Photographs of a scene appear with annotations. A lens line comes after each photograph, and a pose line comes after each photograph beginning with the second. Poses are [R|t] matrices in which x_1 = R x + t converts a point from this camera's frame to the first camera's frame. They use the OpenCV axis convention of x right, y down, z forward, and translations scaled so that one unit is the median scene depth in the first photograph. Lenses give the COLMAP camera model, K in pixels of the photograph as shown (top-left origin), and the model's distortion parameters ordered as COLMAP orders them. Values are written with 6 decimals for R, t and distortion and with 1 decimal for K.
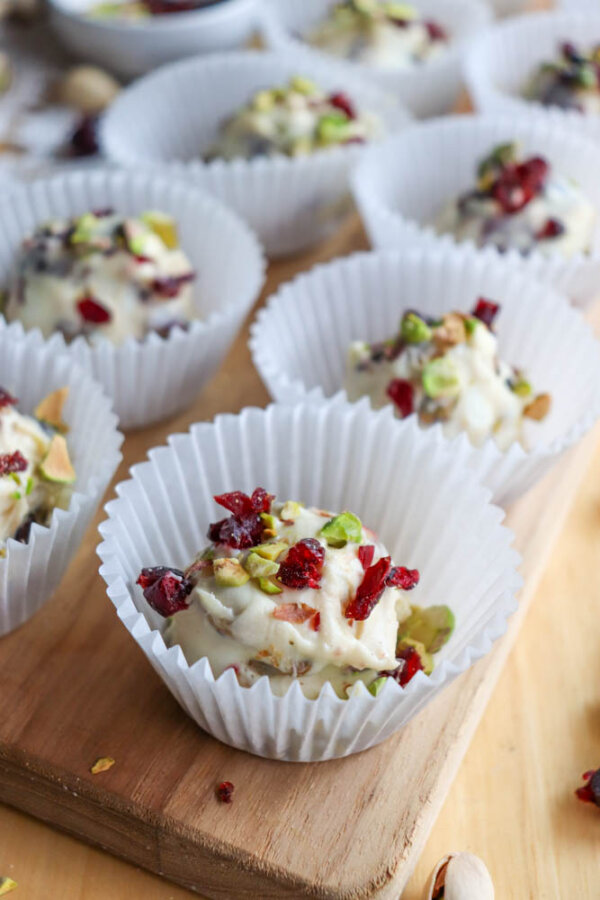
lens RADIAL K [[1160.7, 0, 300.0], [0, 1160.7, 450.0], [0, 0, 1]] dist [-0.040679, -0.008387]
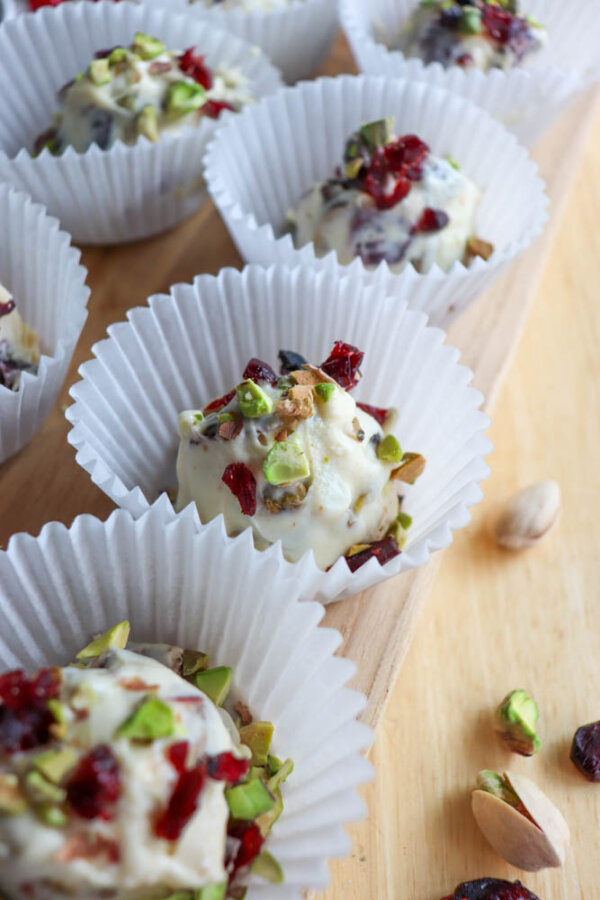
lens RADIAL K [[944.3, 0, 277.6], [0, 944.3, 447.7], [0, 0, 1]] dist [-0.120671, 0.178626]
pose [[0.999150, -0.037077, 0.018012, 0.110759], [0.032843, 0.980114, 0.195698, -0.219922], [-0.024910, -0.194940, 0.980499, 0.366759]]
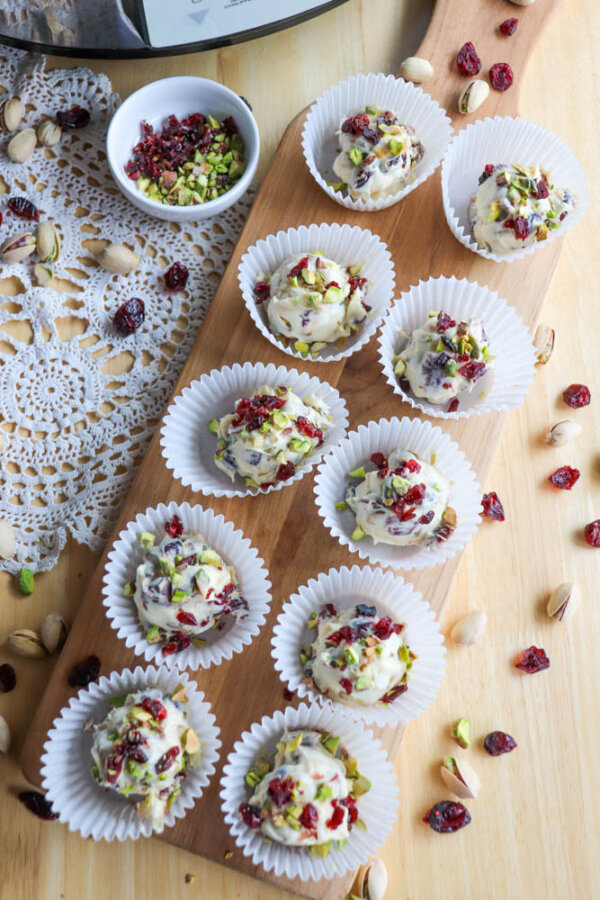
lens RADIAL K [[944.3, 0, 277.6], [0, 944.3, 447.7], [0, 0, 1]] dist [-0.120671, 0.178626]
pose [[0.997362, -0.071790, 0.010783, -0.025496], [0.057372, 0.870479, 0.488850, -1.356937], [-0.044480, -0.486942, 0.872301, -0.286160]]
